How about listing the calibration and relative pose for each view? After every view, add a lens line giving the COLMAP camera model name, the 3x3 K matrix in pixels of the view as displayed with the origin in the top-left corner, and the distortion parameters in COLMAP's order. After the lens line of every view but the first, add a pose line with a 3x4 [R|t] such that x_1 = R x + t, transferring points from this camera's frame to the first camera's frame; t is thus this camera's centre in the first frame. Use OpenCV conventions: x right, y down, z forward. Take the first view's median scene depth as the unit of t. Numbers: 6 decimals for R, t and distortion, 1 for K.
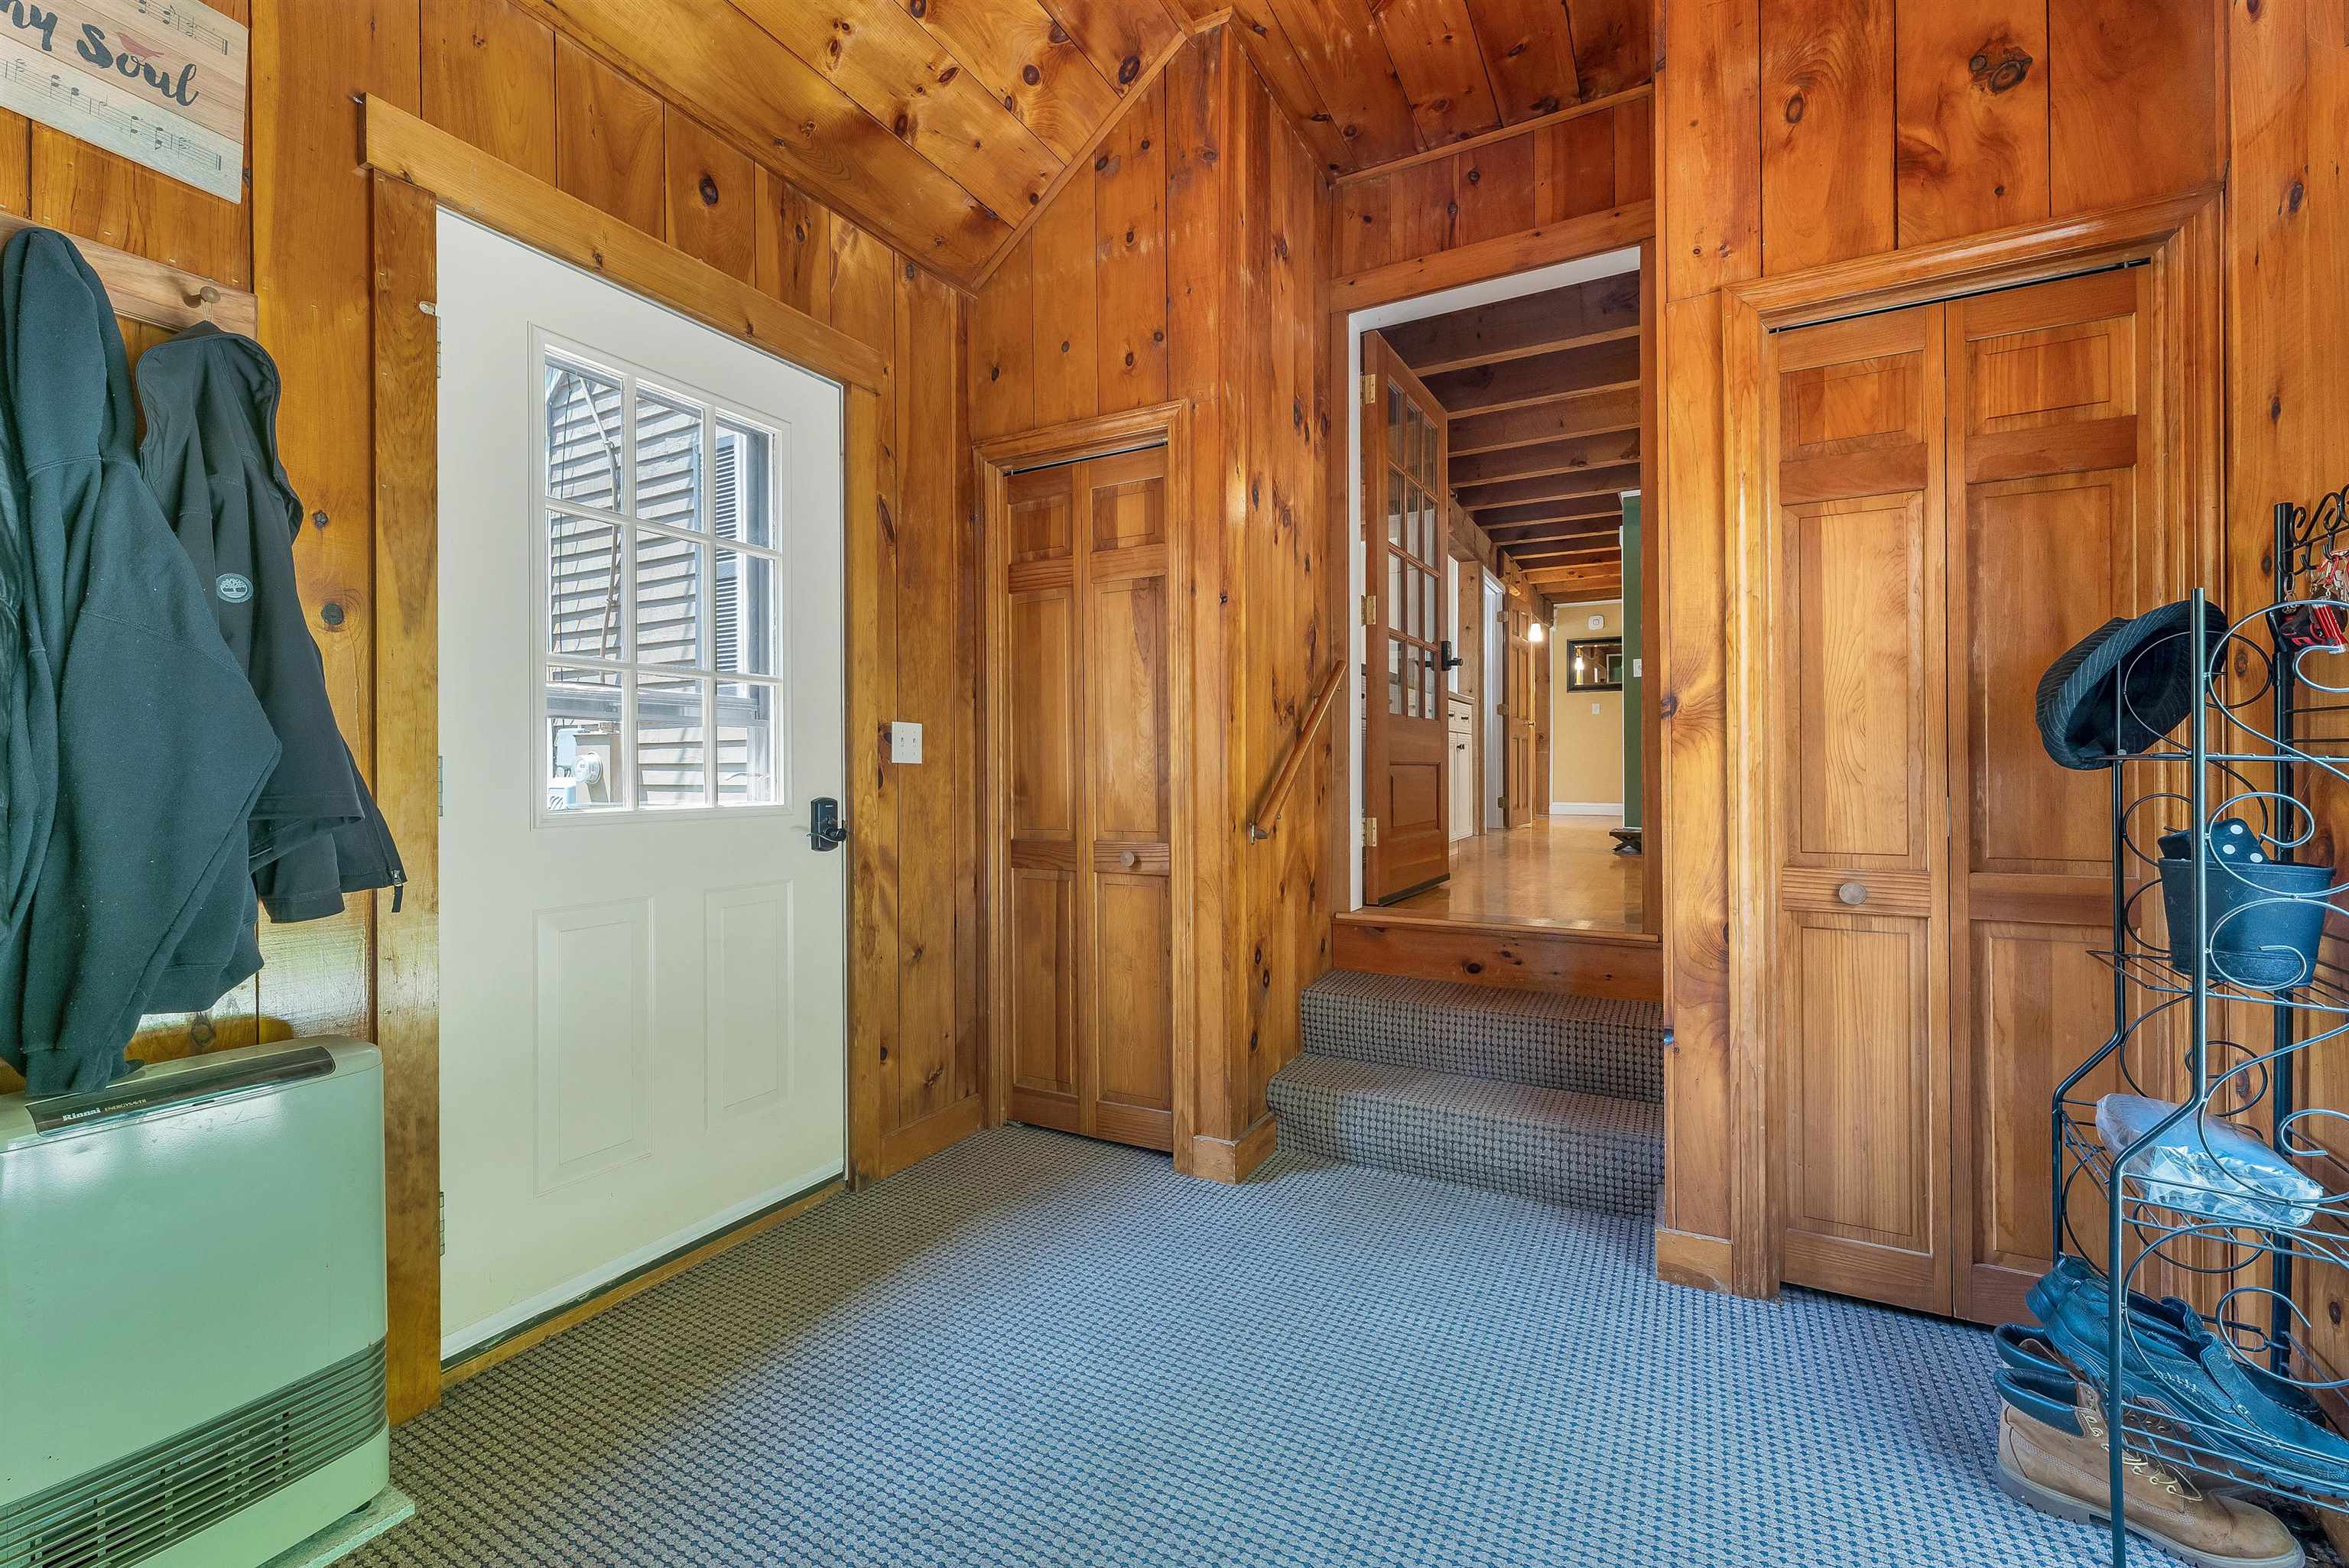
lens RADIAL K [[989.4, 0, 1172.0], [0, 989.4, 775.6], [0, 0, 1]] dist [0.000017, -0.000869]
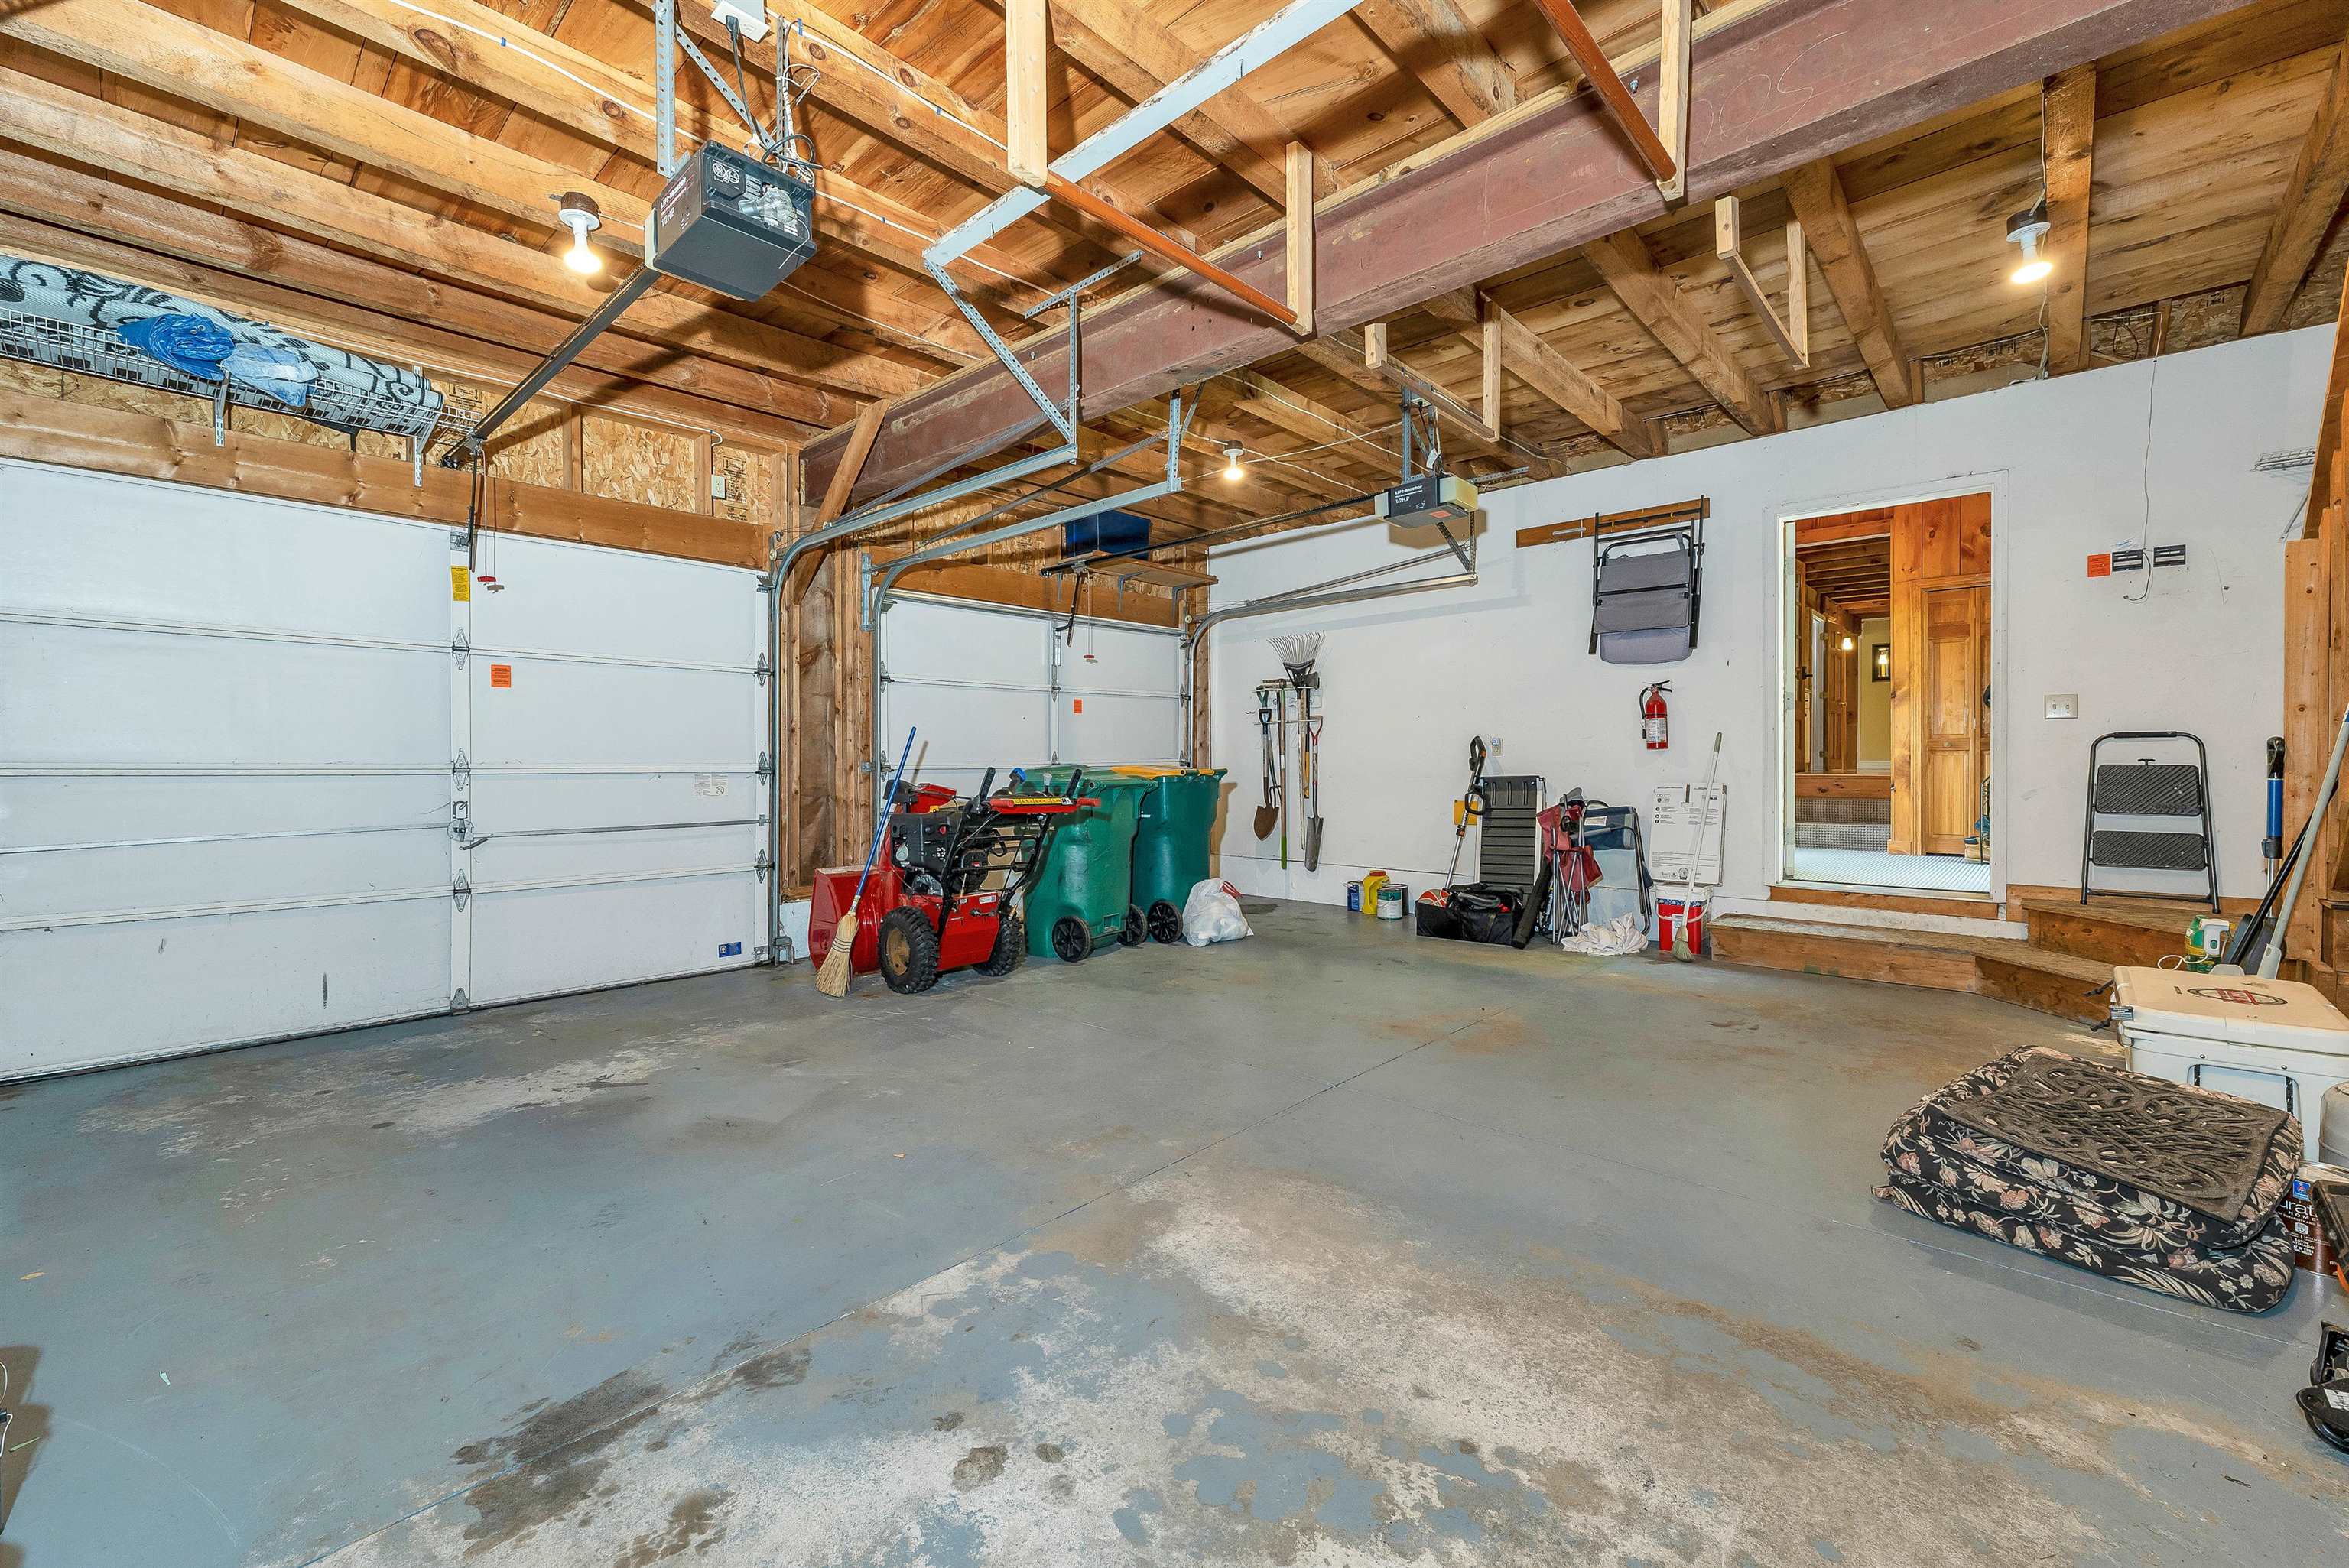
lens RADIAL K [[989.4, 0, 1177.8], [0, 989.4, 767.7], [0, 0, 1]] dist [0.000017, -0.000869]
pose [[0.971711, 0.005347, -0.236112, -0.297213], [-0.004772, 0.999984, 0.003007, 0.048782], [0.236125, -0.001796, 0.971721, -0.786399]]
